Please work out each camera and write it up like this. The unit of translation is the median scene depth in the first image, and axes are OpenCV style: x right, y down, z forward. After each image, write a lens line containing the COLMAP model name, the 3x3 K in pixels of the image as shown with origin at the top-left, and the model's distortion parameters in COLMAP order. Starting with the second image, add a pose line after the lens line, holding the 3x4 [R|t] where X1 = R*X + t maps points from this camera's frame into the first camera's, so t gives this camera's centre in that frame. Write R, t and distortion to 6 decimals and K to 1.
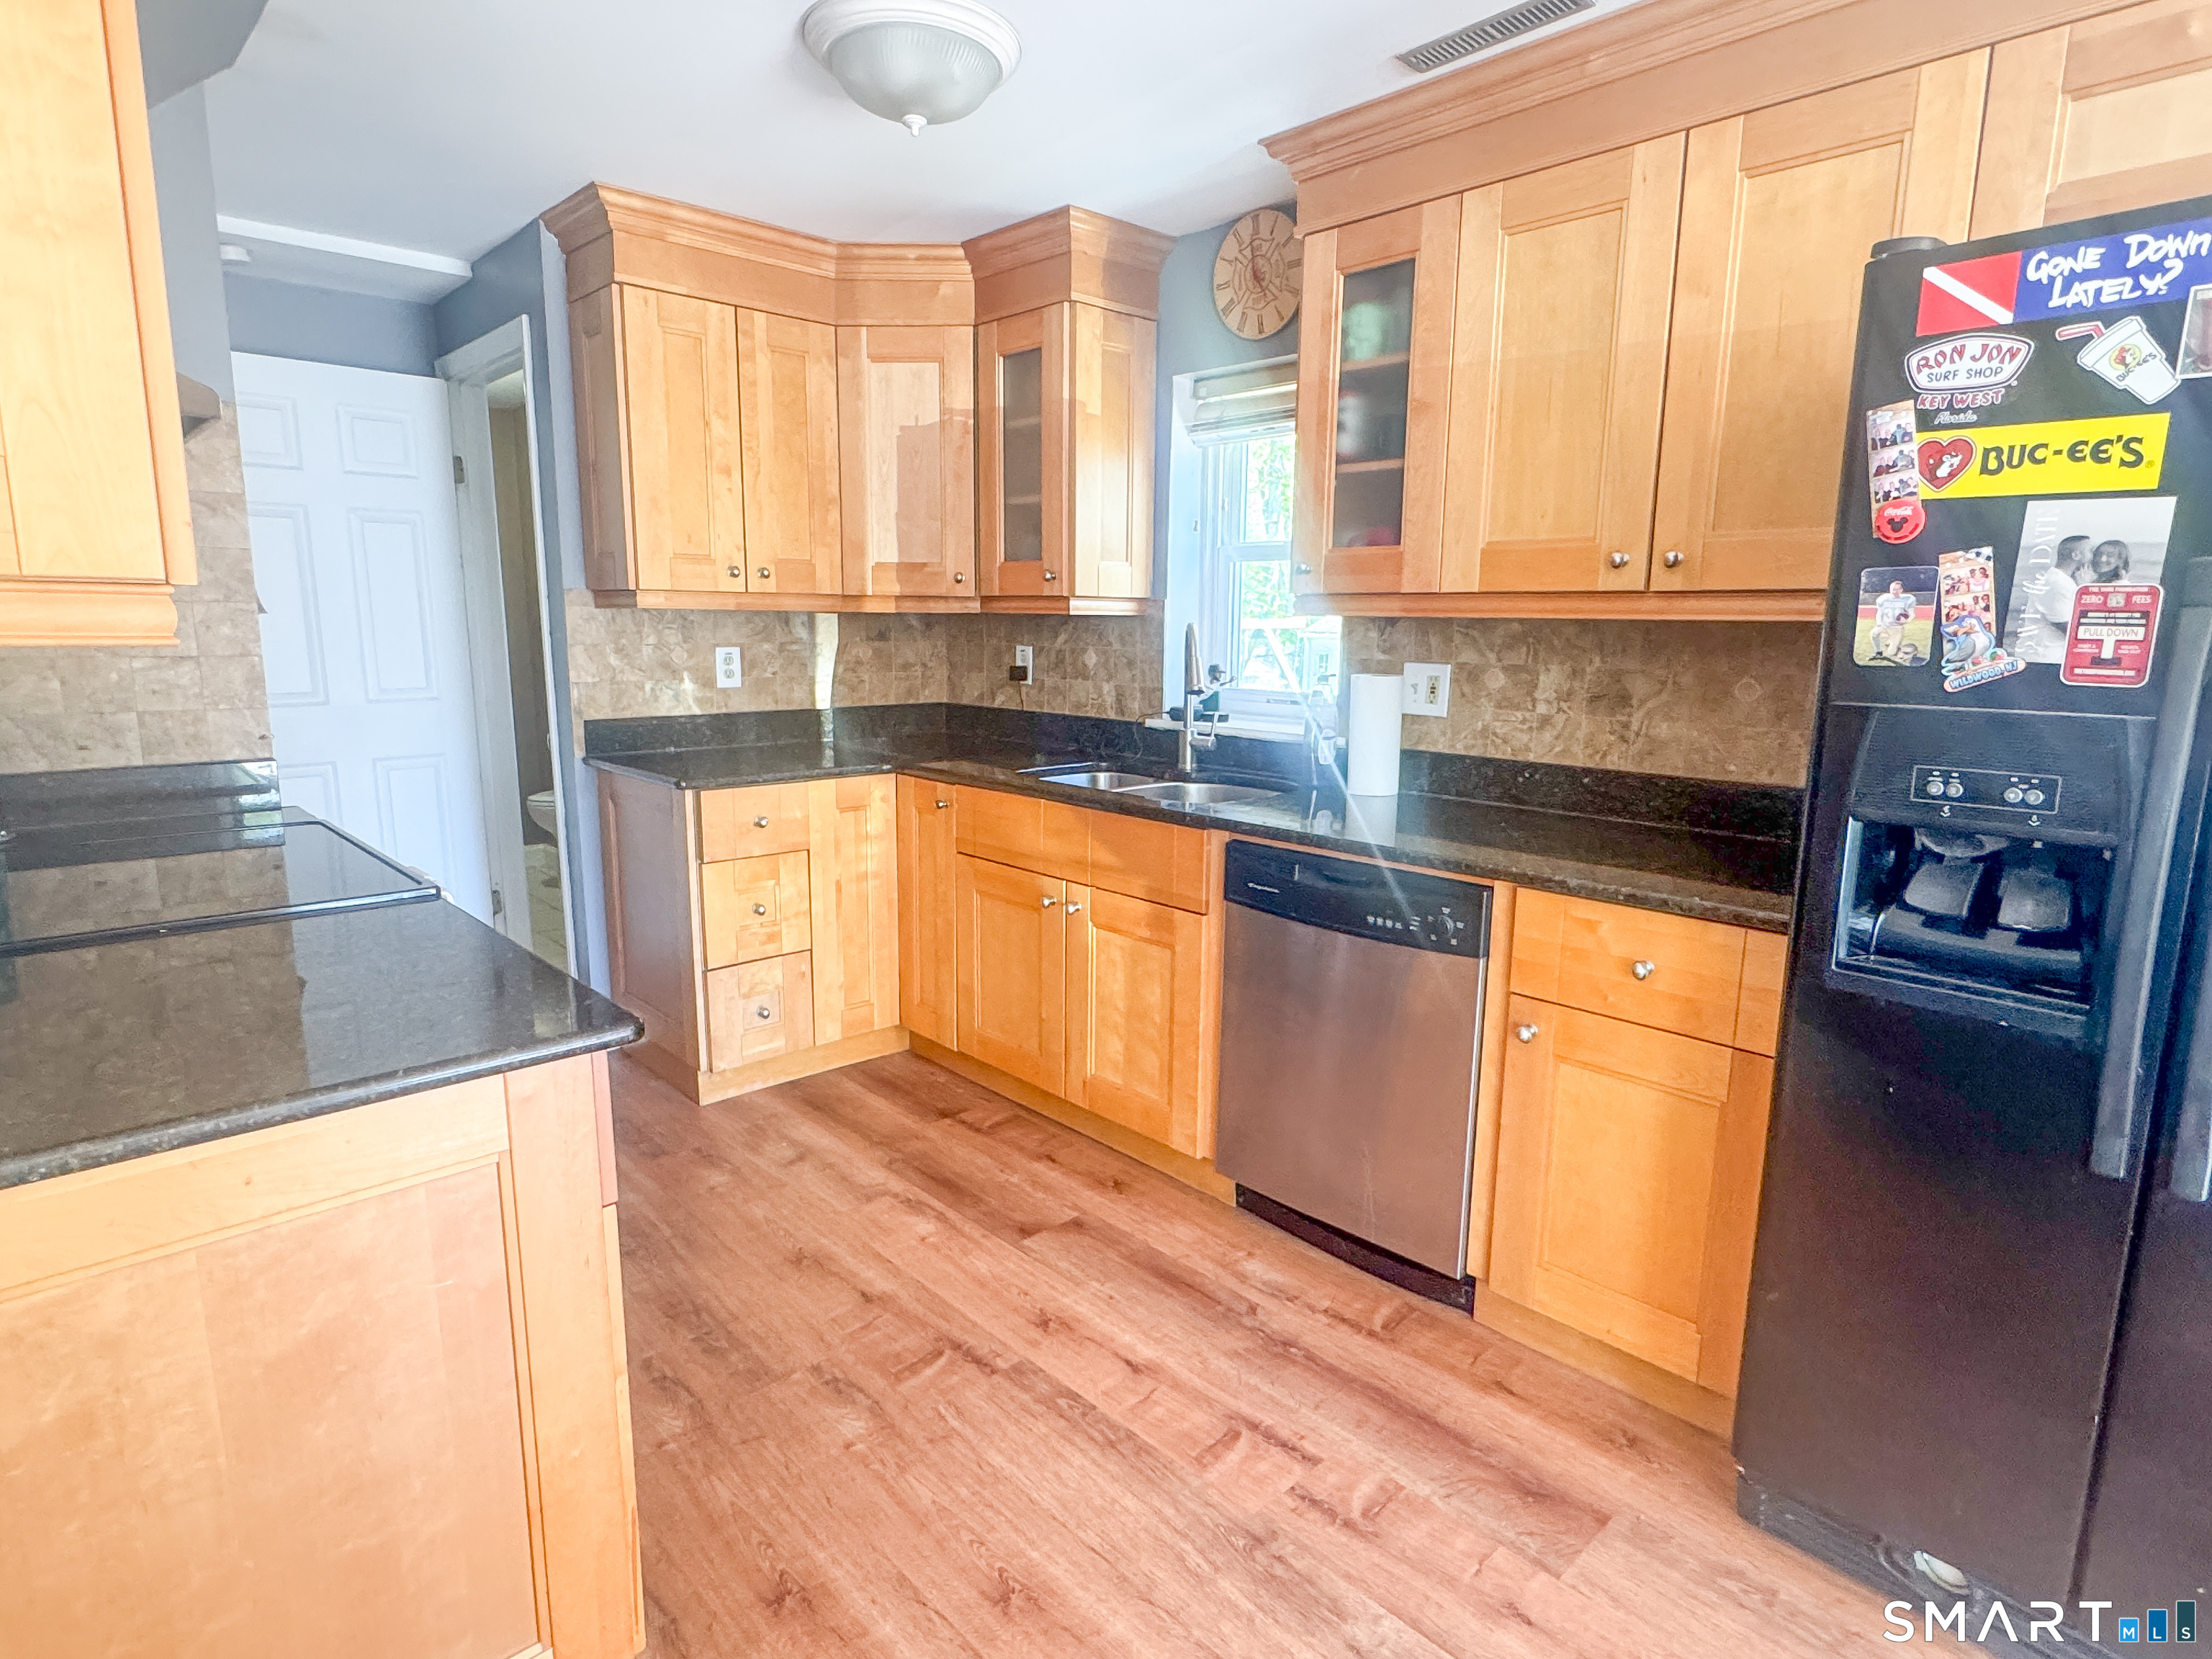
lens RADIAL K [[1181.5, 0, 1106.7], [0, 1181.5, 826.2], [0, 0, 1]] dist [-0.001412, 0.001309]
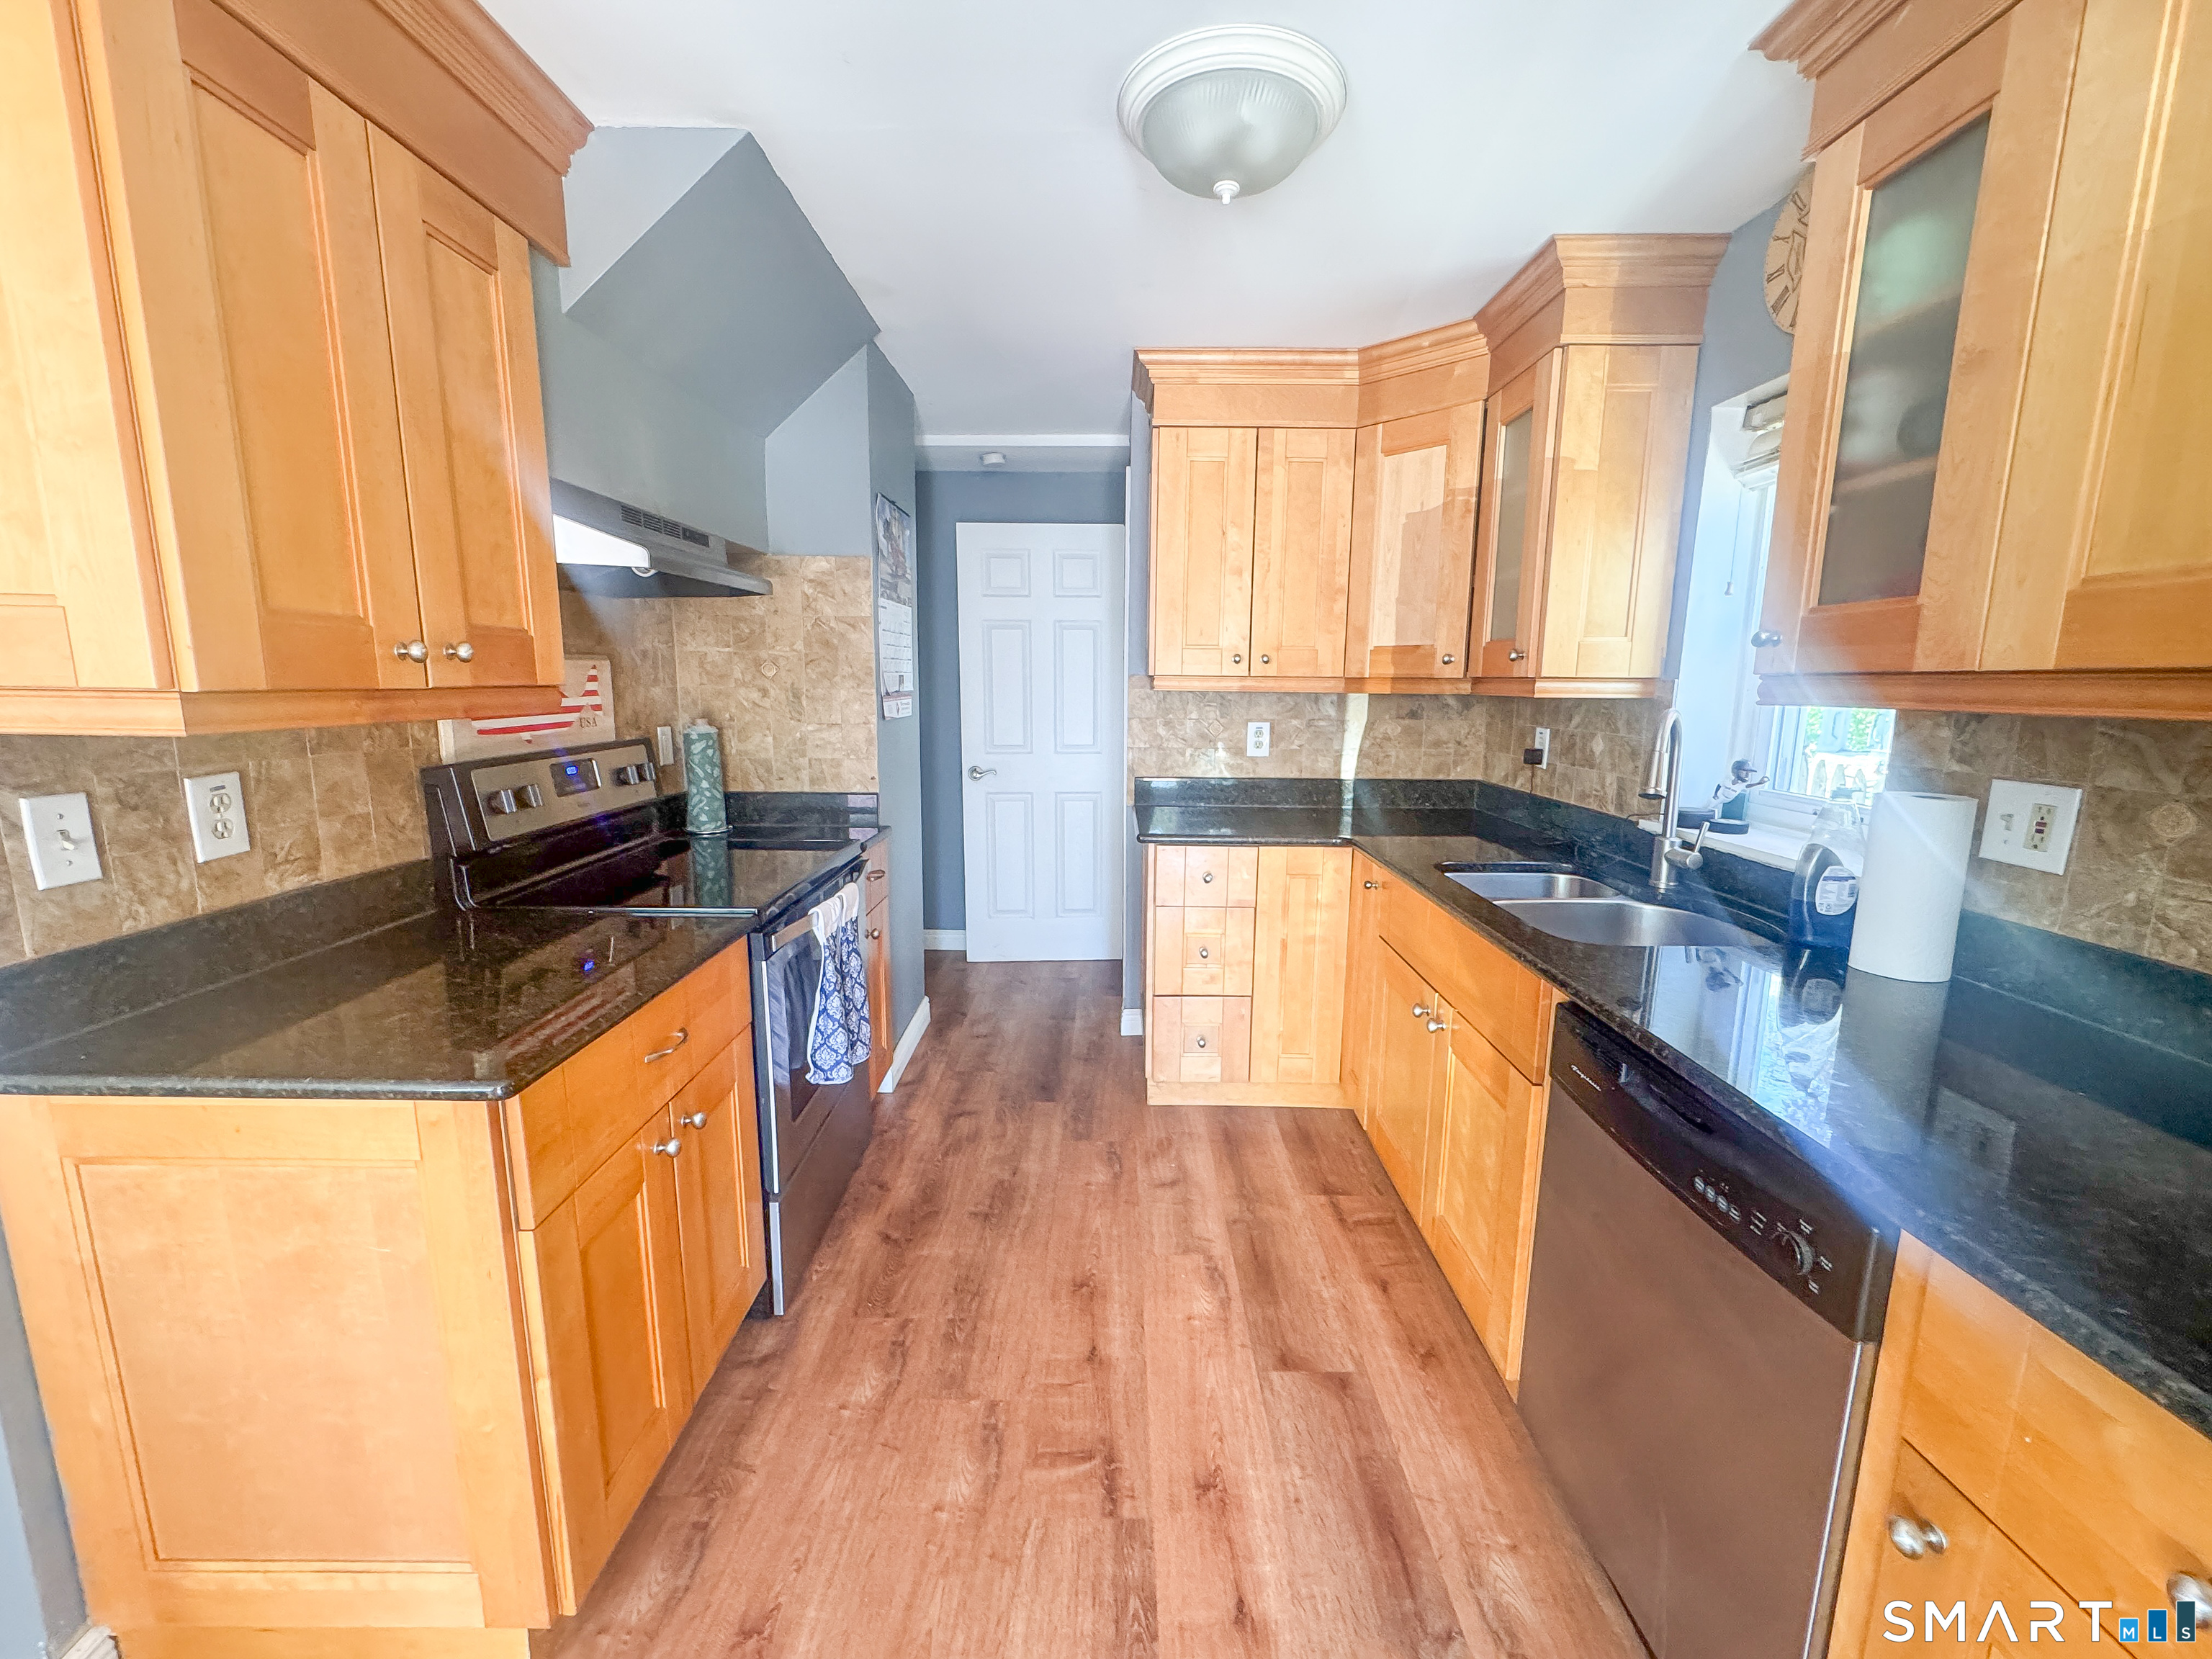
lens RADIAL K [[888.4, 0, 1111.0], [0, 888.4, 826.8], [0, 0, 1]] dist [0.000546, -0.000648]
pose [[0.724105, 0.106056, -0.681487, 0.258726], [-0.120190, 0.992391, 0.026734, -0.075520], [0.679137, 0.062550, 0.731342, 0.362503]]
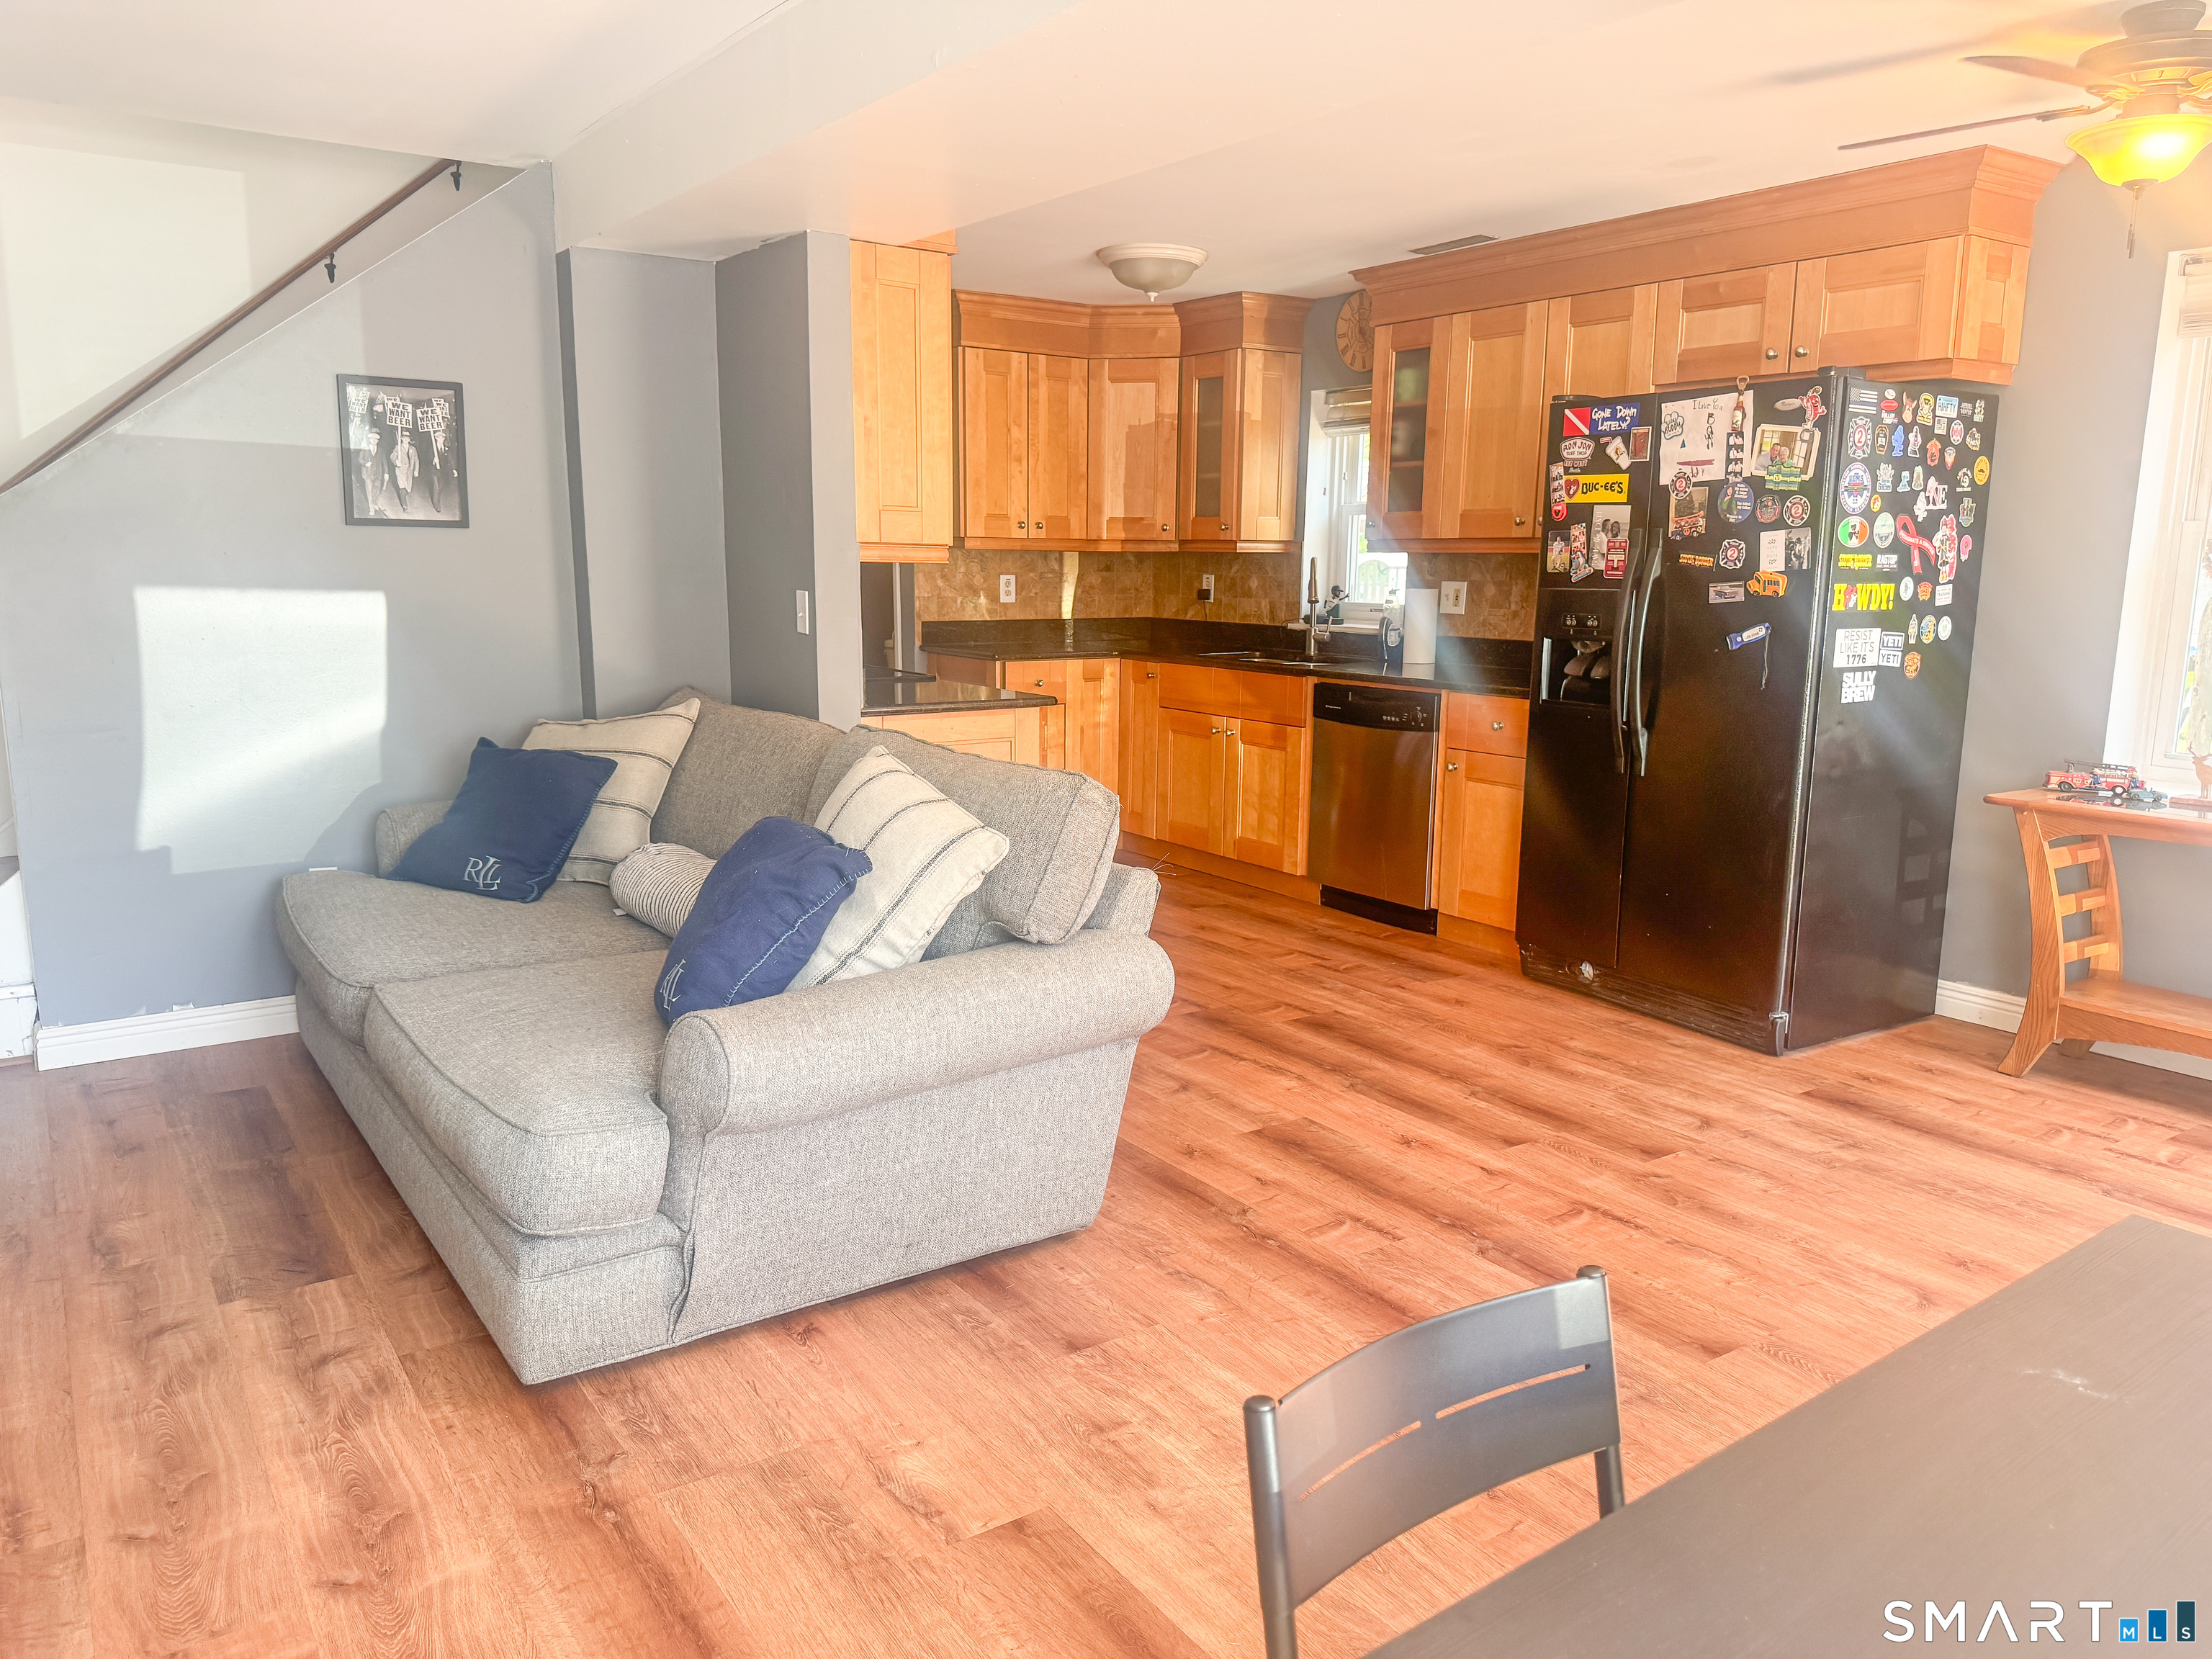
lens RADIAL K [[1558.5, 0, 1103.1], [0, 1558.5, 843.9], [0, 0, 1]] dist [0.077557, -0.098489]
pose [[0.988479, 0.025719, -0.149156, 0.135610], [-0.024452, 0.999648, 0.010323, 0.225379], [0.149369, -0.006557, 0.988760, -1.275774]]
